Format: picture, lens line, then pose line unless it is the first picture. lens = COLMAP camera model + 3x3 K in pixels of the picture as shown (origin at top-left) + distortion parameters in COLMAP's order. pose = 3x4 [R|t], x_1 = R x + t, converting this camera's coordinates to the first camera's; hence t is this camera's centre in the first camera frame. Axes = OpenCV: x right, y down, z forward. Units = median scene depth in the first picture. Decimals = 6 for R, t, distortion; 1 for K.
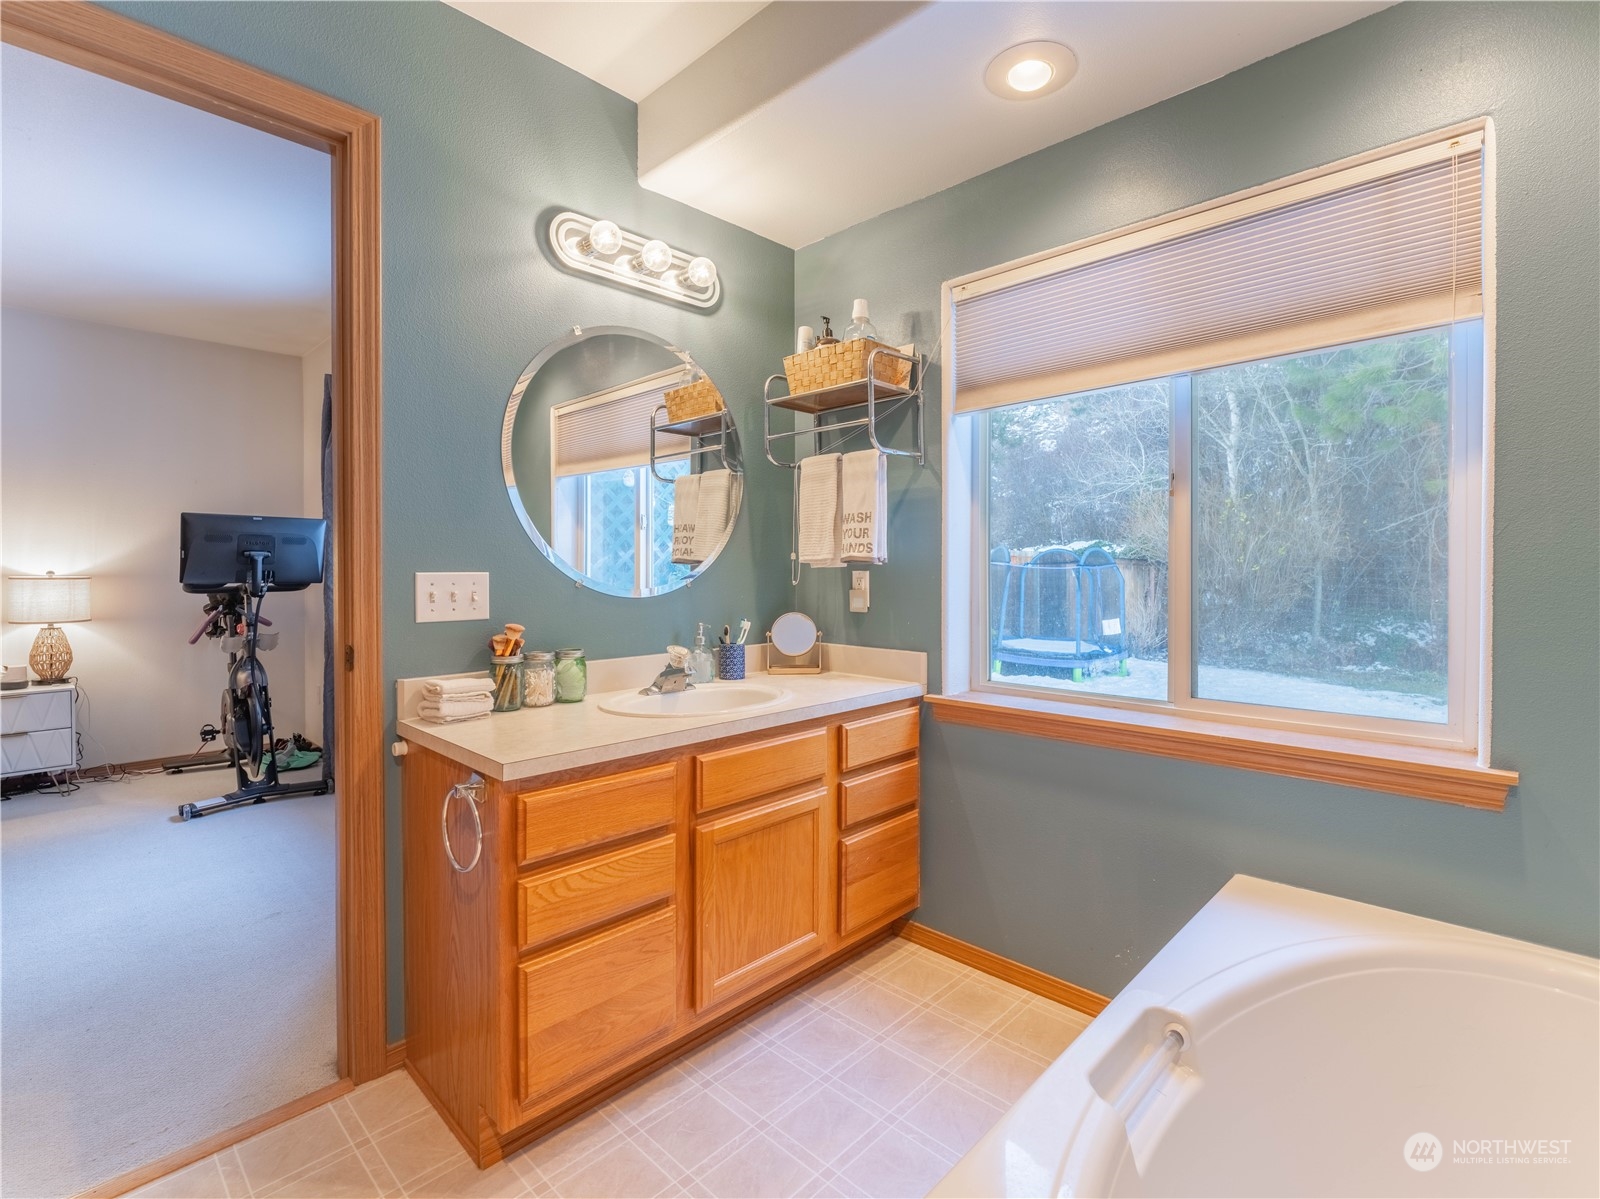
lens RADIAL K [[761.0, 0, 800.0], [0, 761.0, 599.5], [0, 0, 1]] dist [0.000546, 0.000075]
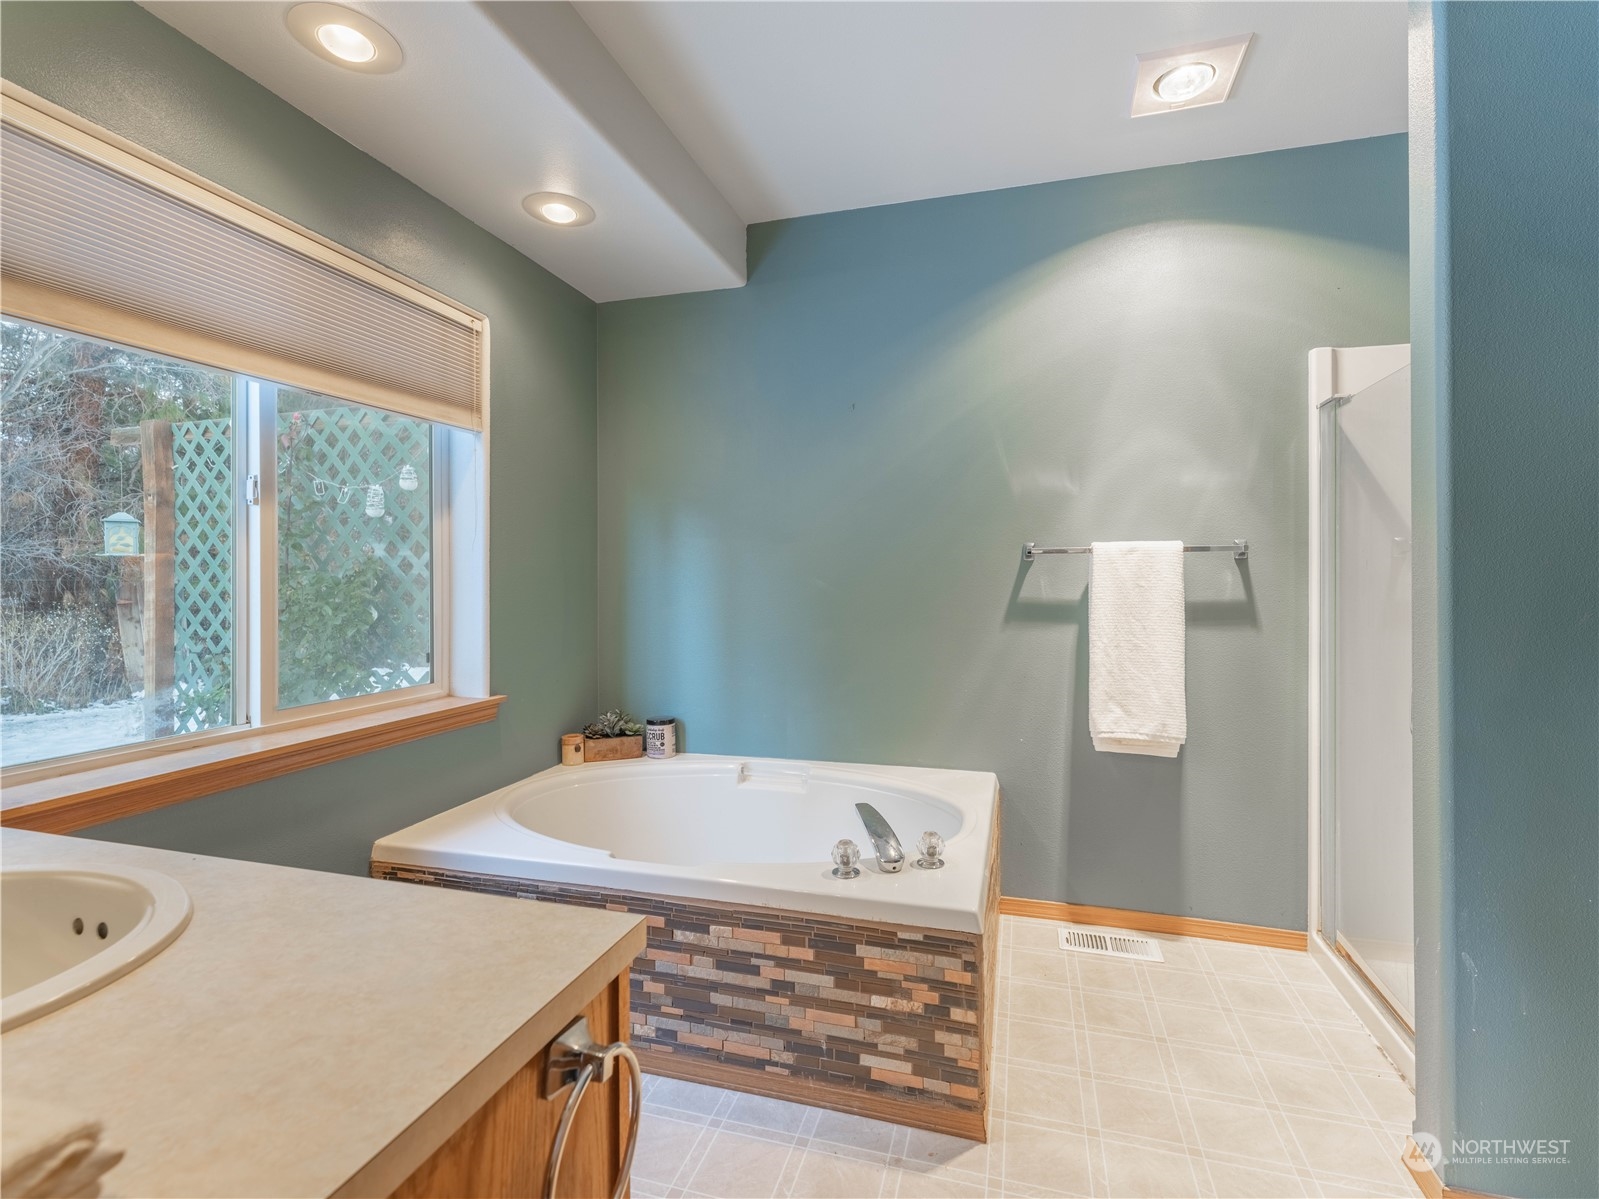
lens RADIAL K [[747.4, 0, 799.8], [0, 747.4, 595.1], [0, 0, 1]] dist [0.000000, 0.000074]
pose [[-0.467475, -0.015203, 0.883875, -0.898265], [0.037292, 0.998623, 0.036900, -0.041708], [-0.883219, 0.050211, -0.466265, 1.154356]]
